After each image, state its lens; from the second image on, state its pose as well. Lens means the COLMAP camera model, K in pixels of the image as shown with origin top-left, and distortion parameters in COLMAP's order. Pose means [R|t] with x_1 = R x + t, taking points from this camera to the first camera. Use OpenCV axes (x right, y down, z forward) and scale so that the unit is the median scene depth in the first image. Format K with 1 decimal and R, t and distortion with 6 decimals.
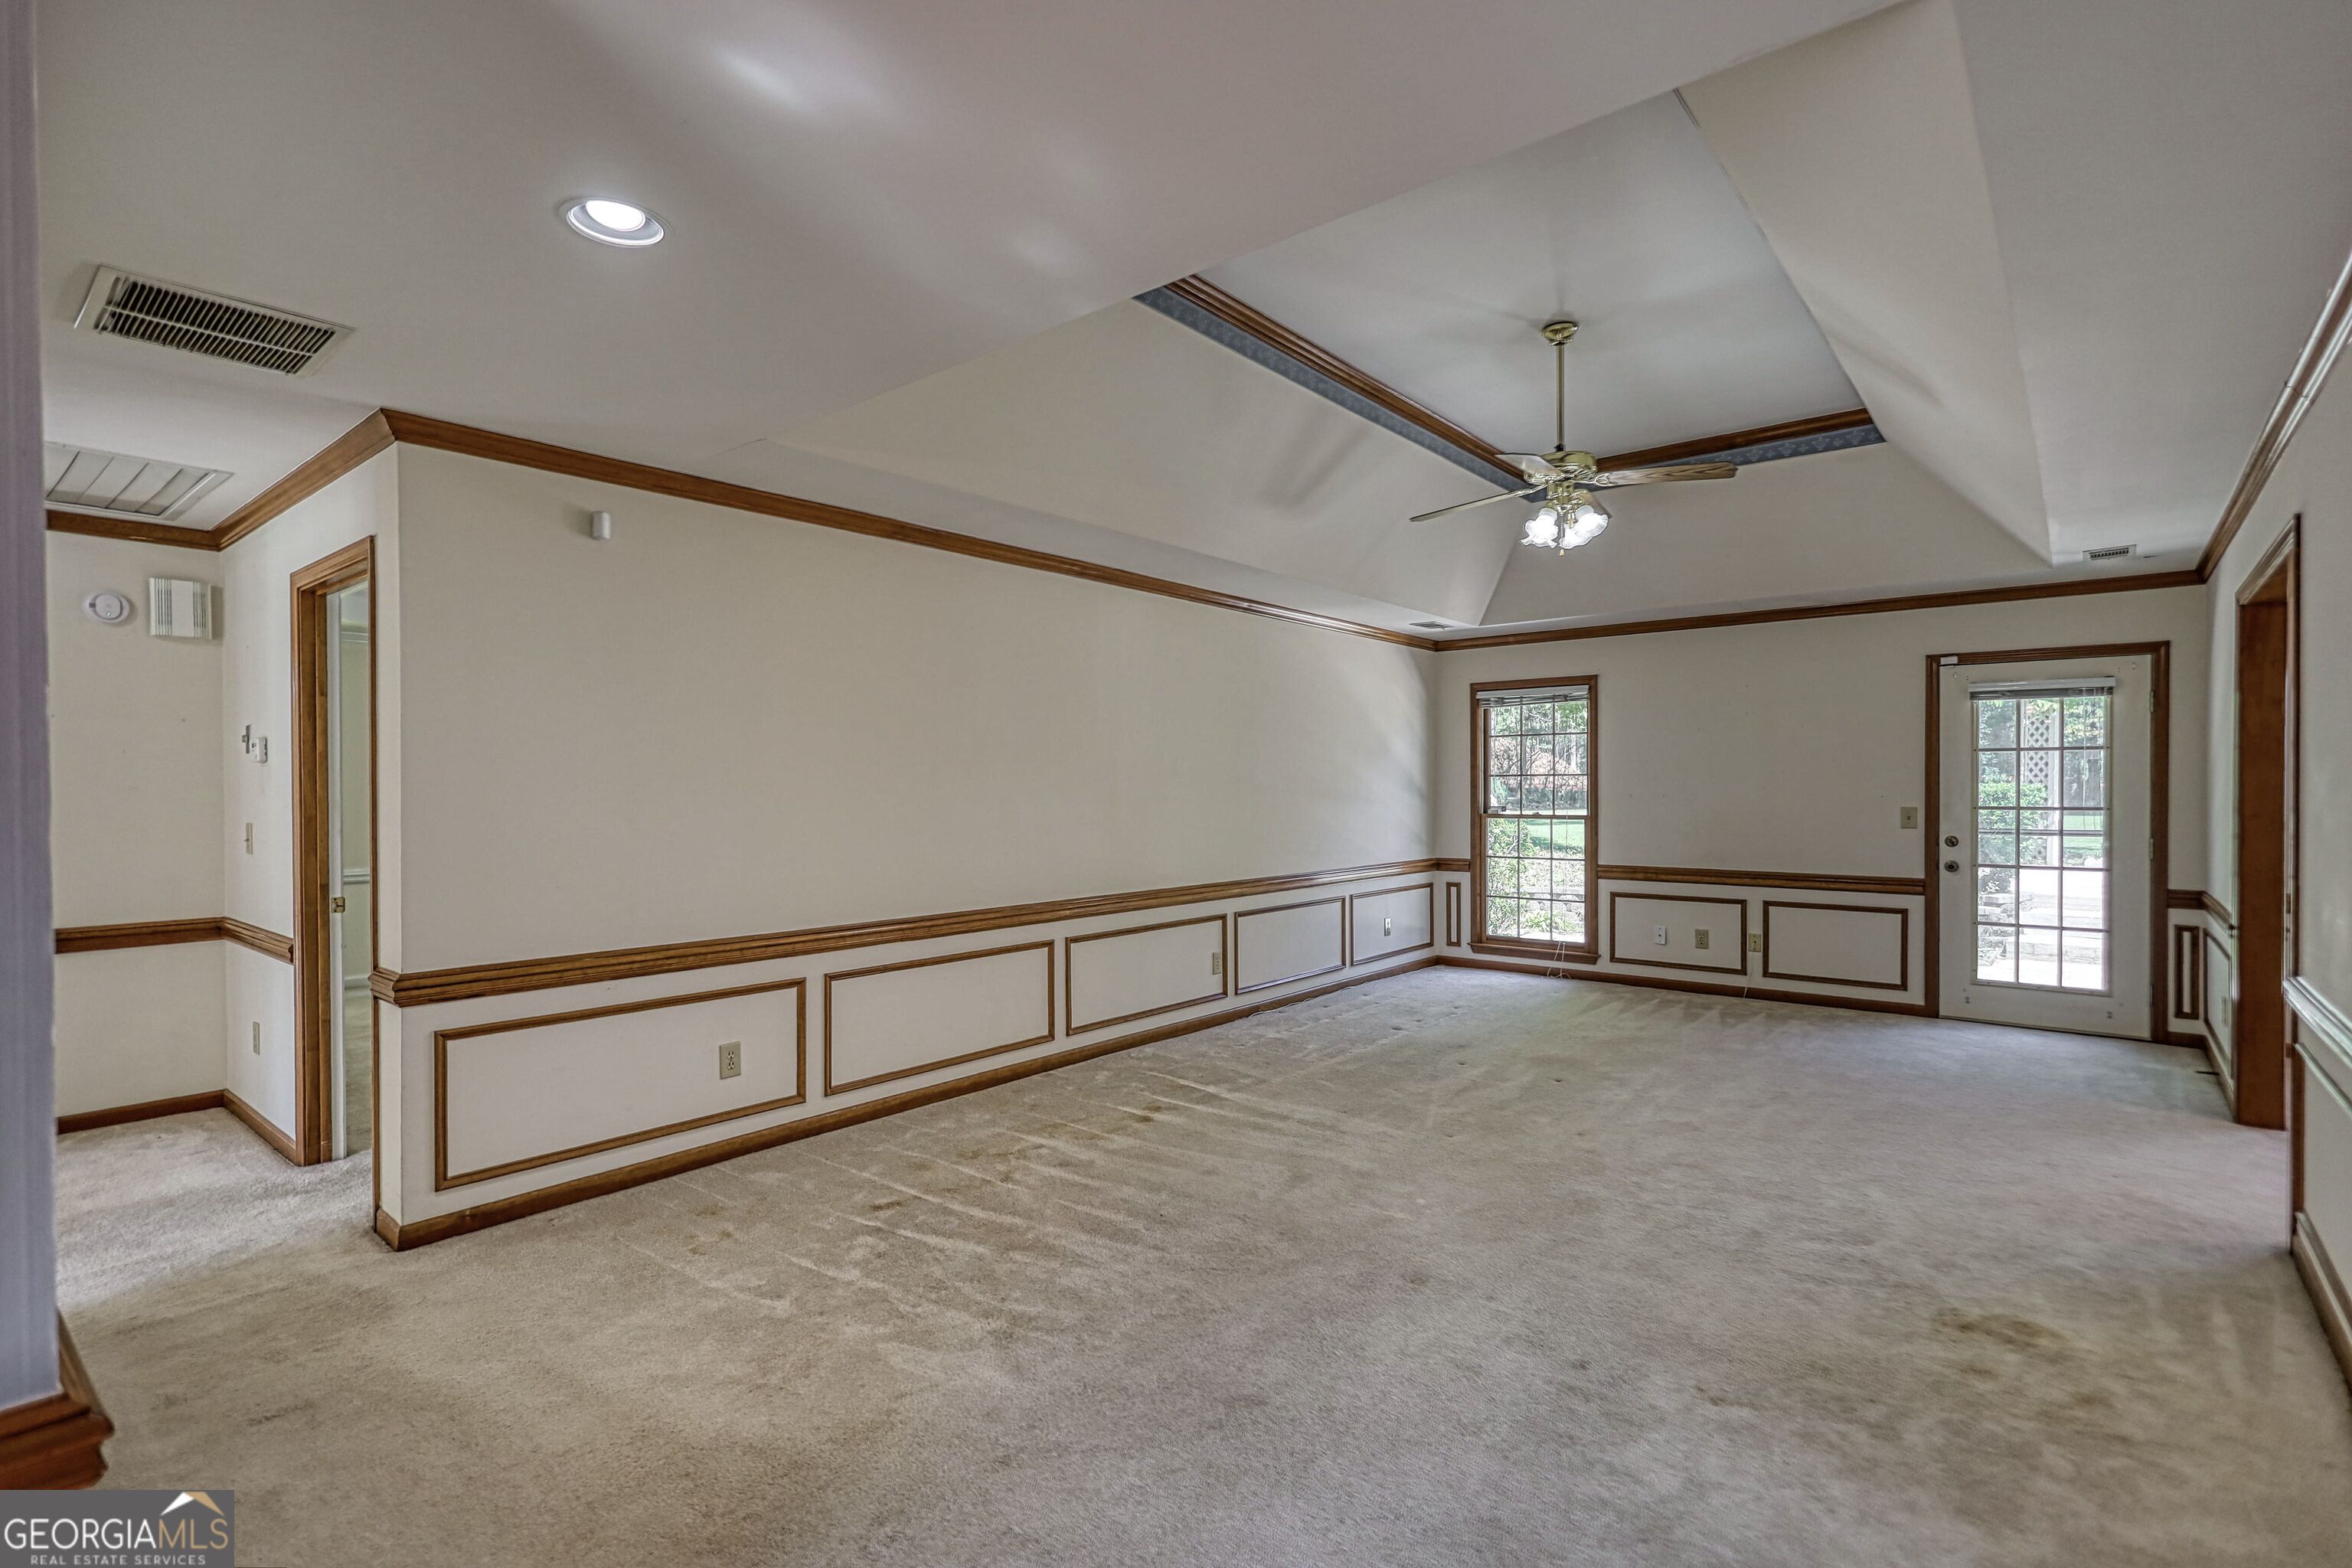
lens RADIAL K [[1096.4, 0, 1185.8], [0, 1096.4, 793.8], [0, 0, 1]] dist [0.001072, -0.000763]
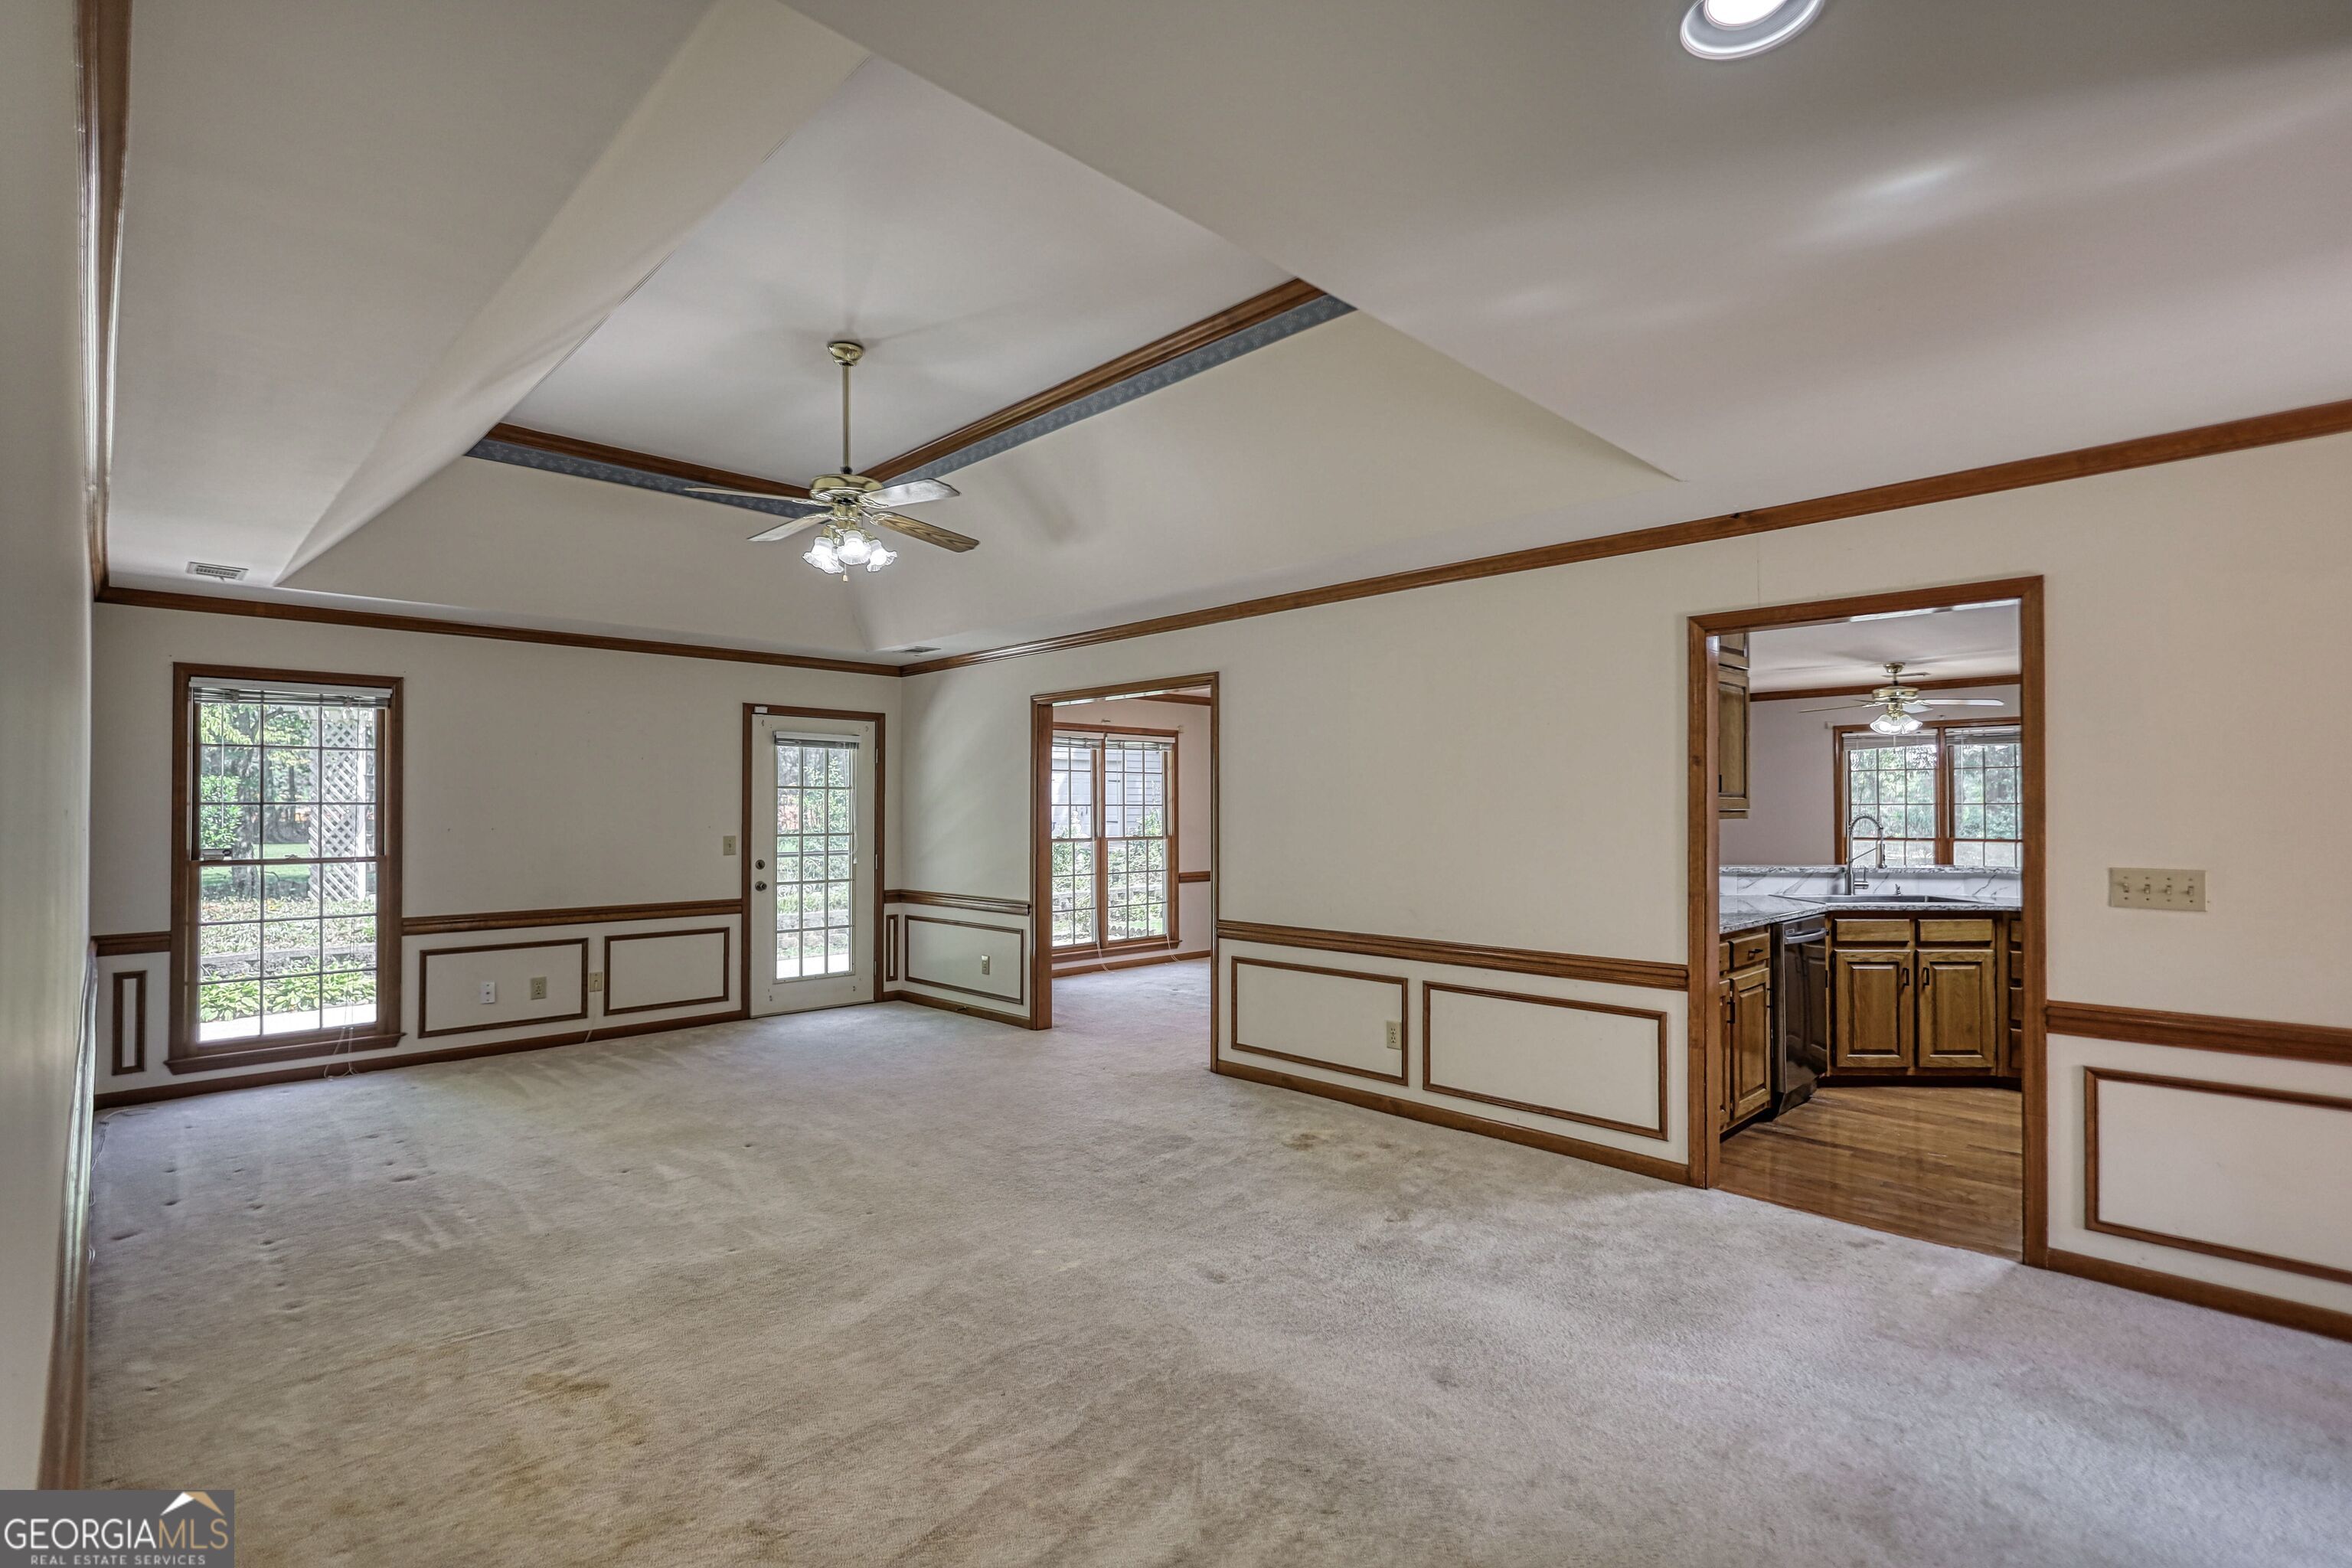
lens RADIAL K [[1096.4, 0, 1176.2], [0, 1096.4, 793.8], [0, 0, 1]] dist [0.001072, -0.000763]
pose [[0.115813, 0.016727, 0.993130, -0.362339], [0.008105, 0.999809, -0.017785, -0.006550], [-0.993238, 0.010109, 0.115655, 0.374795]]
